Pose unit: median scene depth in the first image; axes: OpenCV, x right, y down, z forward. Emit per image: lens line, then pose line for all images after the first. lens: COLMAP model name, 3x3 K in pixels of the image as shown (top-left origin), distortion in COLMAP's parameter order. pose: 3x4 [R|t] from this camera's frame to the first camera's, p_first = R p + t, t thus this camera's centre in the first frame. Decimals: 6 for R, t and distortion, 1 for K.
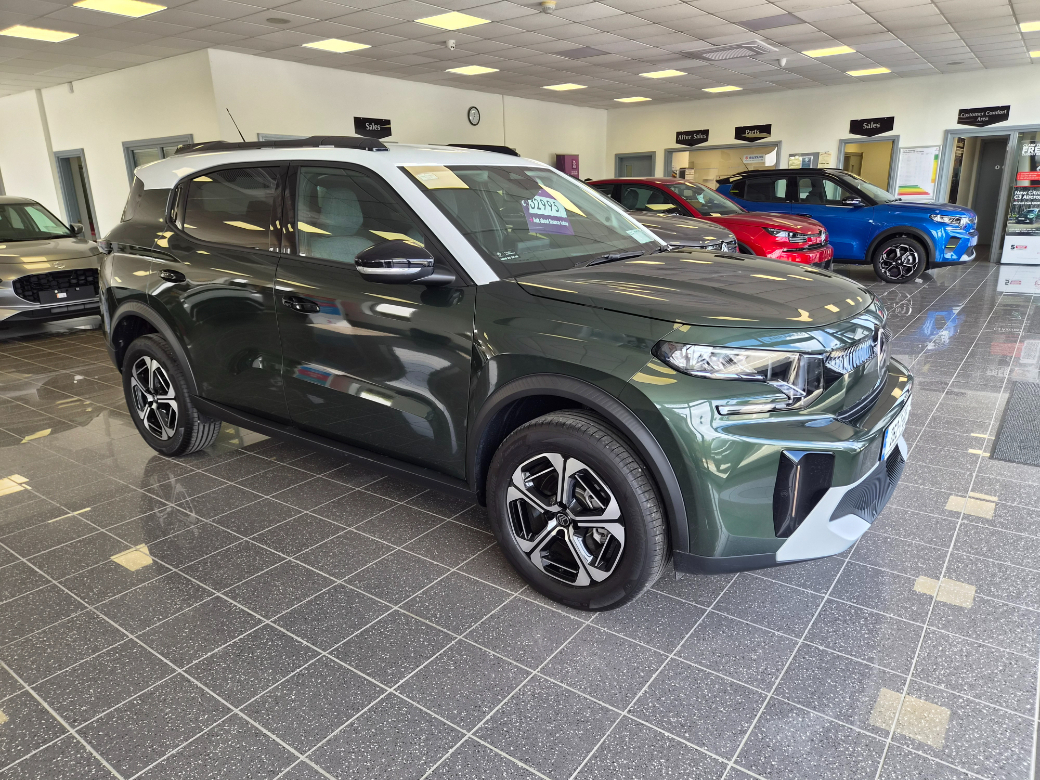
lens RADIAL K [[697.4, 0, 534.6], [0, 697.4, 385.8], [0, 0, 1]] dist [0.070693, -0.063170]
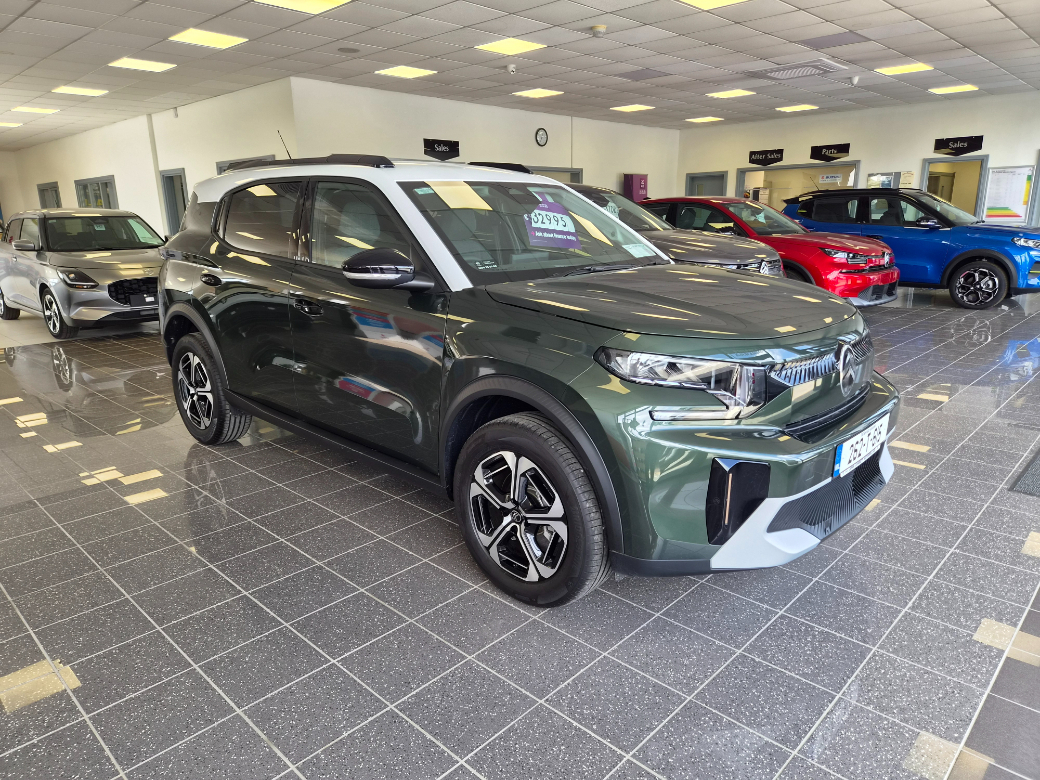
lens RADIAL K [[697.4, 0, 534.6], [0, 697.4, 385.8], [0, 0, 1]] dist [0.070693, -0.063170]
pose [[0.991199, 0.040235, -0.126115, 0.137347], [-0.043631, 0.998753, -0.024283, 0.015014], [0.124981, 0.029572, 0.991718, -0.026909]]
